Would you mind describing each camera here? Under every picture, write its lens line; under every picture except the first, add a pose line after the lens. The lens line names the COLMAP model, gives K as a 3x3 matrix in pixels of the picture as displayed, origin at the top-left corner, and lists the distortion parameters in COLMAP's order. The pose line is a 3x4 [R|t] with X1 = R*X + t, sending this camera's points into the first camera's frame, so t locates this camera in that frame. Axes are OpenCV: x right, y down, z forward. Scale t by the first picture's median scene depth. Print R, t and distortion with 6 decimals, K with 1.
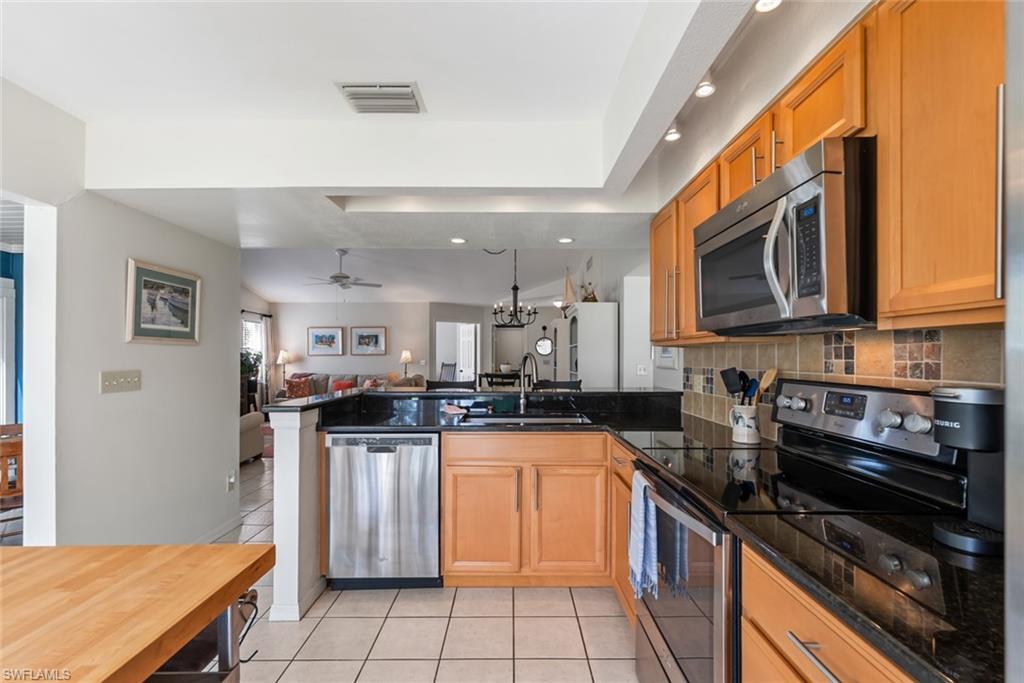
lens RADIAL K [[454.4, 0, 514.2], [0, 454.4, 354.2], [0, 0, 1]] dist [-0.003707, -0.000148]
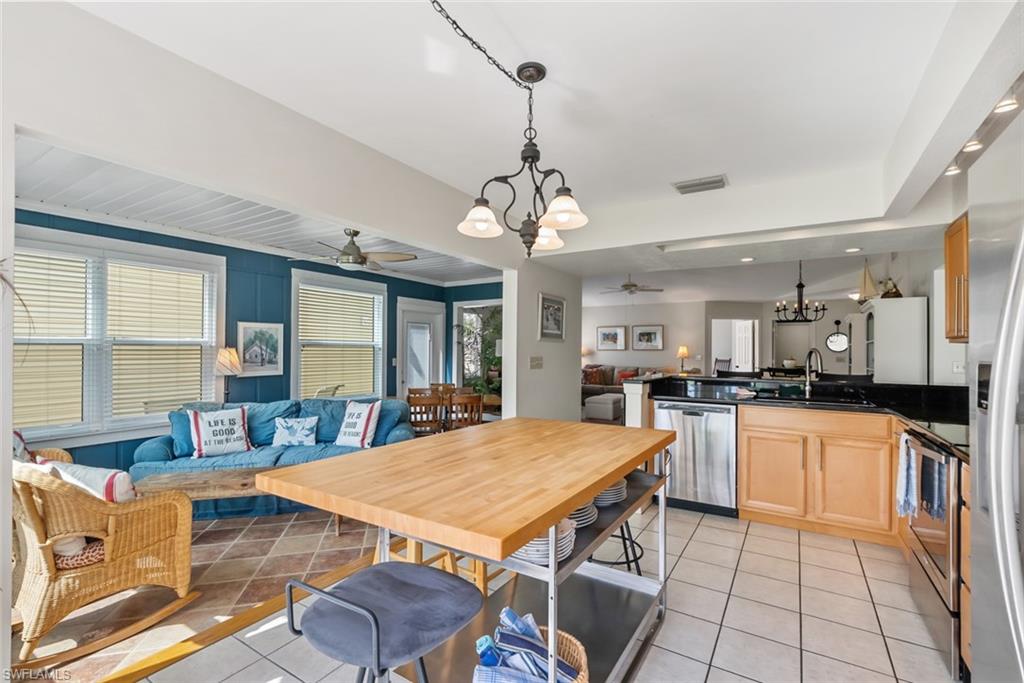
lens RADIAL K [[454.4, 0, 510.5], [0, 454.4, 342.9], [0, 0, 1]] dist [-0.003707, -0.000148]
pose [[0.844423, -0.000411, -0.535676, -0.001966], [-0.008217, 0.999872, -0.013719, 0.003618], [0.535613, 0.015986, 0.844312, -0.284328]]
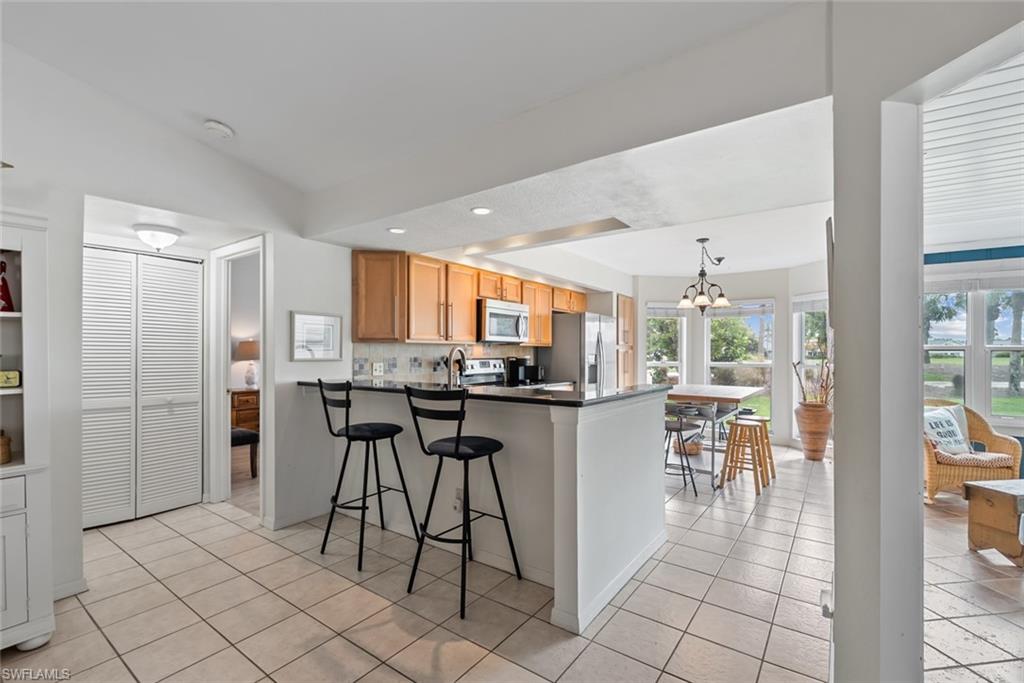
lens RADIAL K [[454.4, 0, 513.9], [0, 454.4, 349.7], [0, 0, 1]] dist [-0.003707, -0.000148]
pose [[-0.808220, 0.000859, 0.588880, -0.458389], [-0.004584, 0.999959, -0.007749, 0.007573], [-0.588863, -0.008962, -0.808183, 1.115730]]
